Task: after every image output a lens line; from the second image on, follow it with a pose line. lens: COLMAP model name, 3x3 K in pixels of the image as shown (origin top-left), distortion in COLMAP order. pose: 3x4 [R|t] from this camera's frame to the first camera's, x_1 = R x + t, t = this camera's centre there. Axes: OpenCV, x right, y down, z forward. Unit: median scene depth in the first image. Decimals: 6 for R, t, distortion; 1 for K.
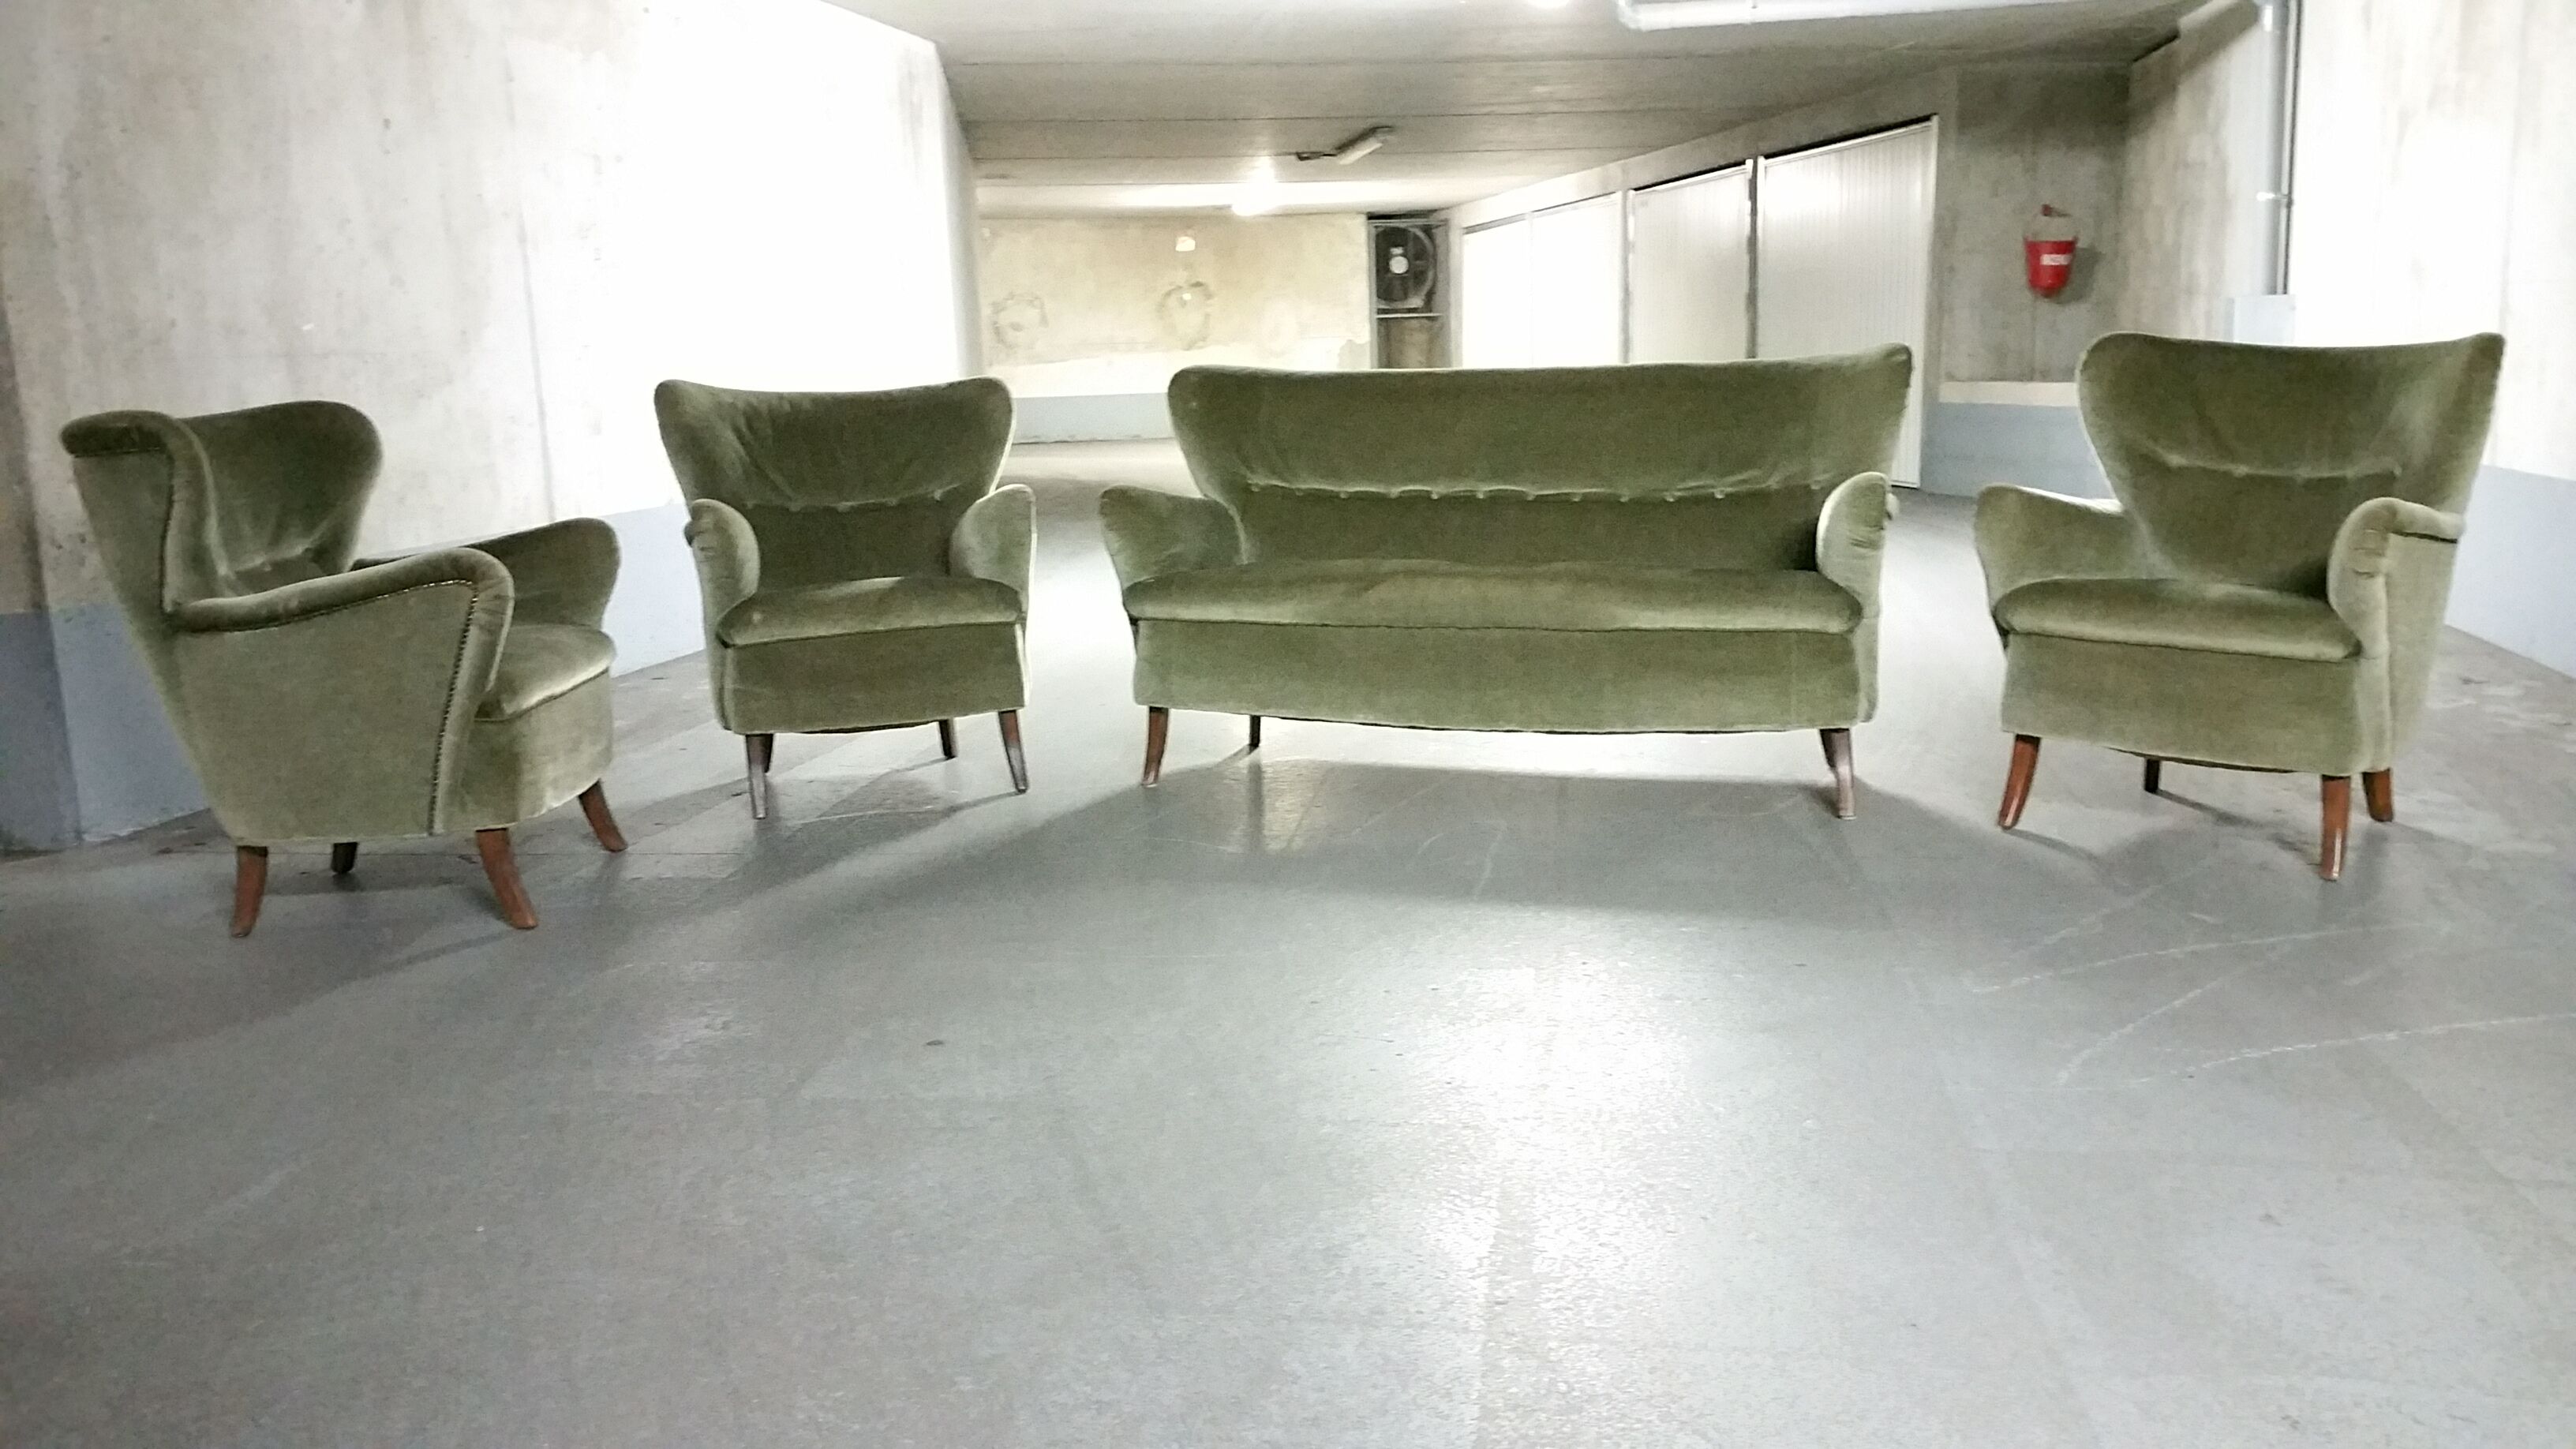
lens RADIAL K [[2189.9, 0, 1304.3], [0, 2189.9, 771.3], [0, 0, 1]] dist [0.097951, -0.161866]
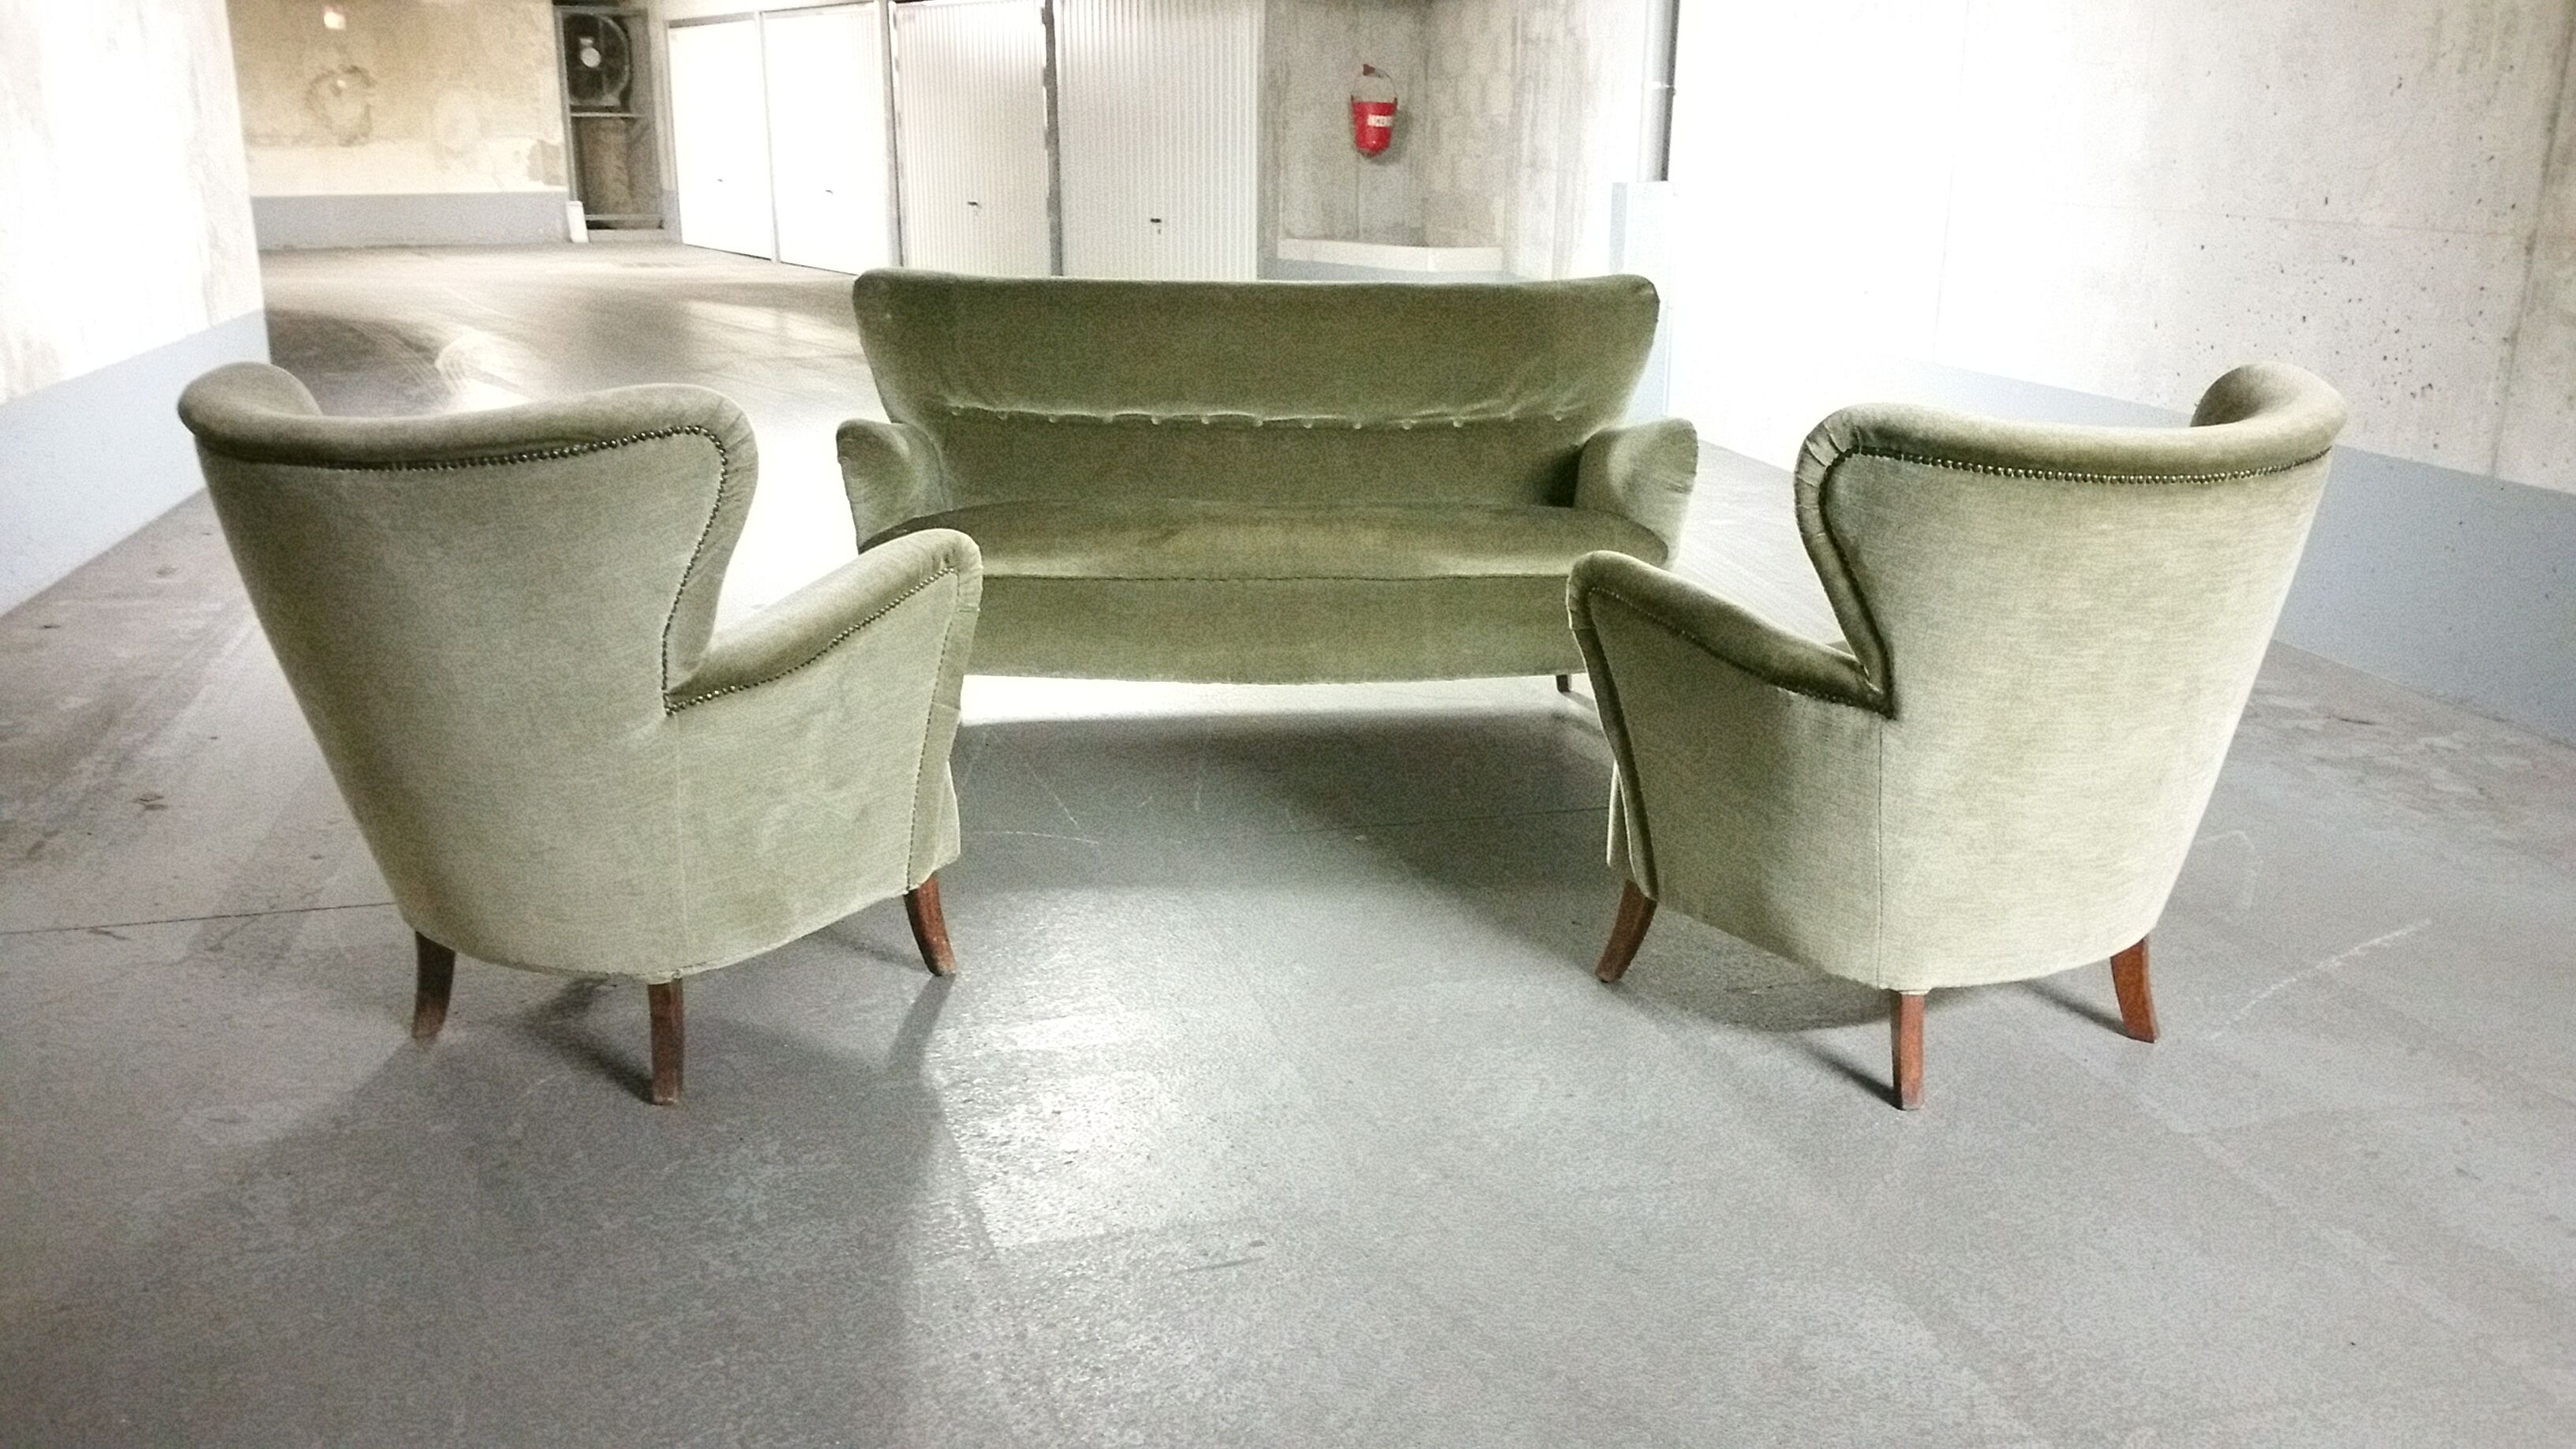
lens RADIAL K [[2189.9, 0, 1313.5], [0, 2189.9, 753.0], [0, 0, 1]] dist [0.097951, -0.161866]
pose [[0.914942, -0.070532, 0.397375, -0.258178], [0.037584, 0.995222, 0.090110, -0.066533], [-0.401832, -0.067510, 0.913221, 0.113029]]
